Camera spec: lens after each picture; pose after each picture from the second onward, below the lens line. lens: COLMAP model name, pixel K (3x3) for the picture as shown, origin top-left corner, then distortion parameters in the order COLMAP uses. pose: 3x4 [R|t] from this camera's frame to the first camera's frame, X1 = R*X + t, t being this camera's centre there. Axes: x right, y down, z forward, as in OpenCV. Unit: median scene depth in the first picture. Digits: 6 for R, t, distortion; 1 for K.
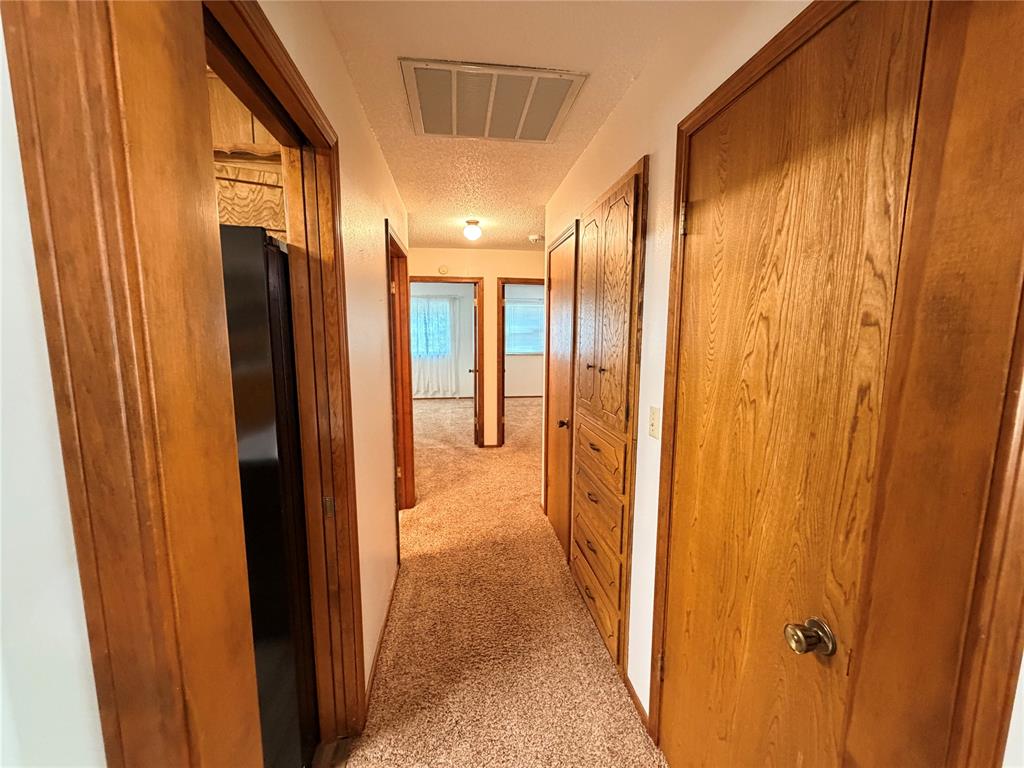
lens RADIAL K [[405.7, 0, 510.4], [0, 405.7, 383.3], [0, 0, 1]] dist [-0.001001, 0.000212]
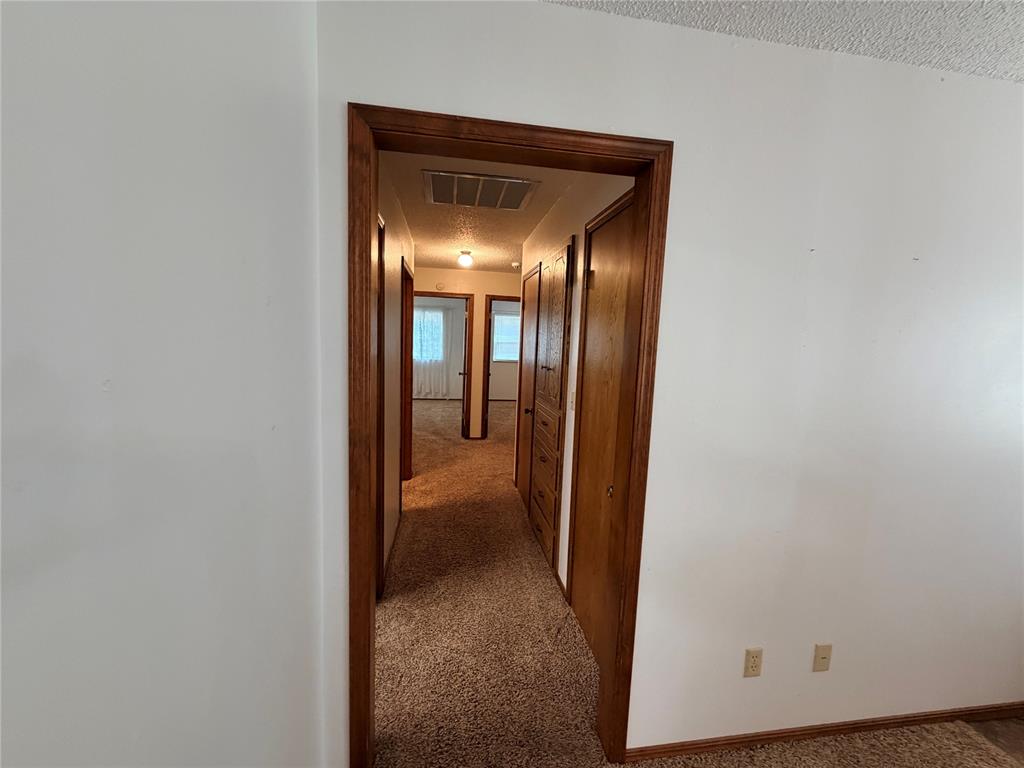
lens RADIAL K [[405.7, 0, 508.8], [0, 405.7, 387.1], [0, 0, 1]] dist [-0.001001, 0.000212]
pose [[0.999221, 0.033349, 0.021090, 0.033536], [-0.033076, 0.999366, -0.013178, 0.037938], [-0.021516, 0.012470, 0.999691, -0.313132]]
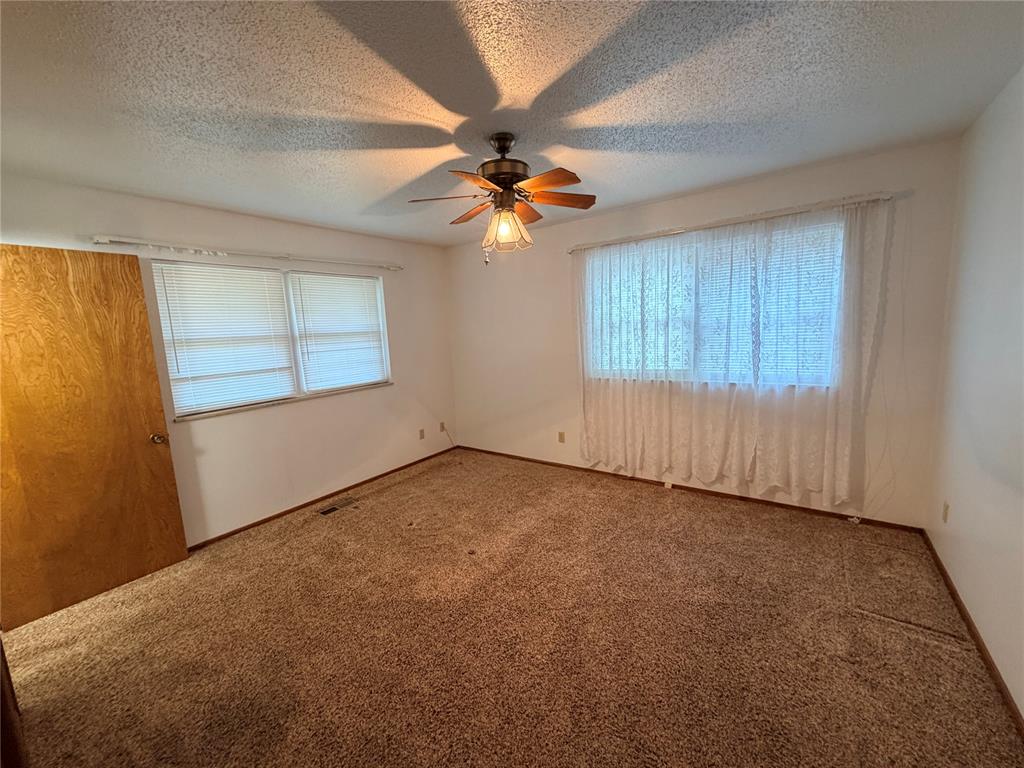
lens RADIAL K [[405.7, 0, 508.5], [0, 405.7, 381.7], [0, 0, 1]] dist [-0.001001, 0.000212]
pose [[0.718031, 0.058246, -0.693570, -0.358796], [-0.041617, 0.998302, 0.040753, -0.246014], [0.694766, -0.000398, 0.719236, 1.867913]]
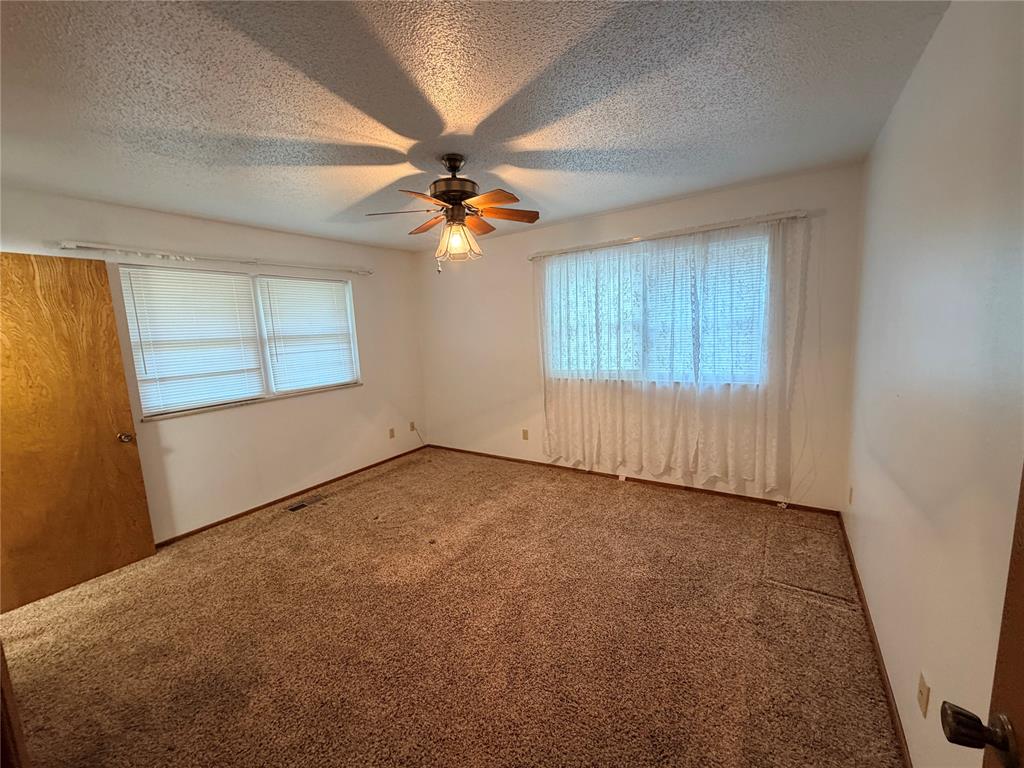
lens RADIAL K [[405.7, 0, 508.1], [0, 405.7, 381.7], [0, 0, 1]] dist [-0.001001, 0.000212]
pose [[0.748979, 0.052067, -0.660545, -0.263003], [-0.039063, 0.998644, 0.034425, -0.245269], [0.661442, 0.000019, 0.749997, 1.857154]]
